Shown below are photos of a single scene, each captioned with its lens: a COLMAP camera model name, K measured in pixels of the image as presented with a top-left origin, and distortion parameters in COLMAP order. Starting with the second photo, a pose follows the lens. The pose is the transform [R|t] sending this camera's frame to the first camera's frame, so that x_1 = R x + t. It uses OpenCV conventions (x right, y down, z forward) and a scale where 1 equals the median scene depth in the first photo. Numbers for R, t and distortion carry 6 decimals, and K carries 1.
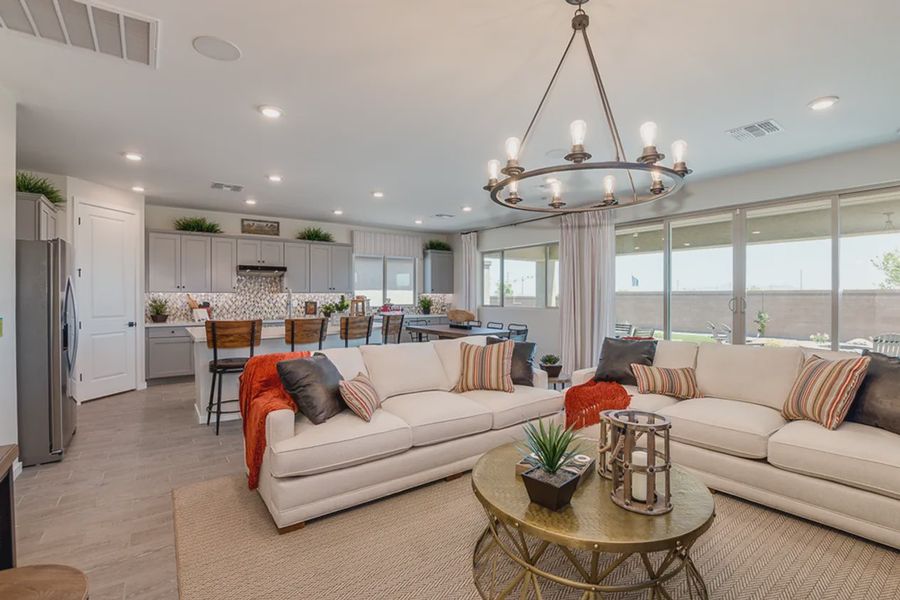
lens RADIAL K [[413.8, 0, 450.0], [0, 413.8, 300.0], [0, 0, 1]] dist [0.000019, 0.000053]
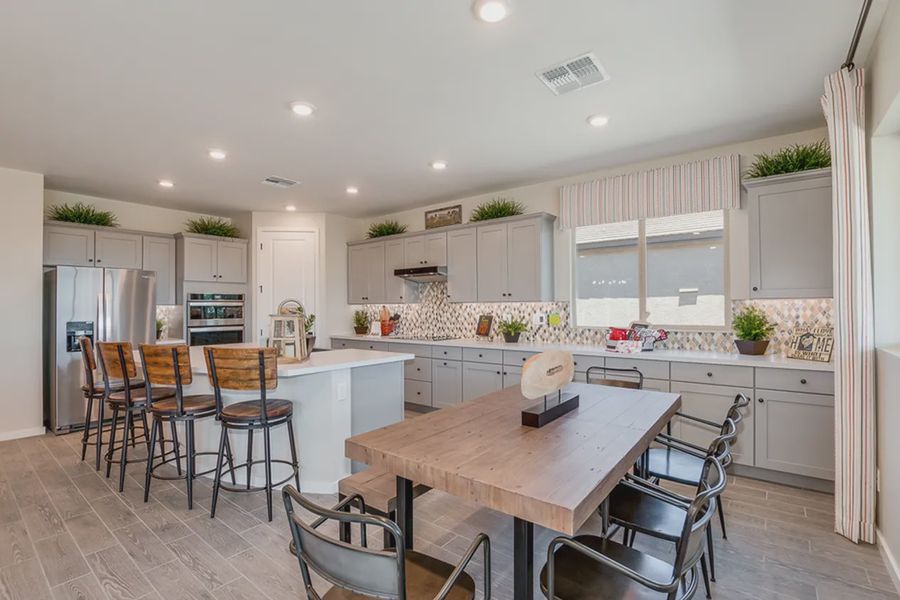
lens RADIAL K [[413.8, 0, 450.0], [0, 413.8, 300.0], [0, 0, 1]] dist [0.000019, 0.000053]
pose [[0.285659, -0.016800, -0.958184, 0.277325], [-0.001807, 0.999835, -0.018069, -0.009276], [0.958330, 0.006893, 0.285581, 0.795242]]
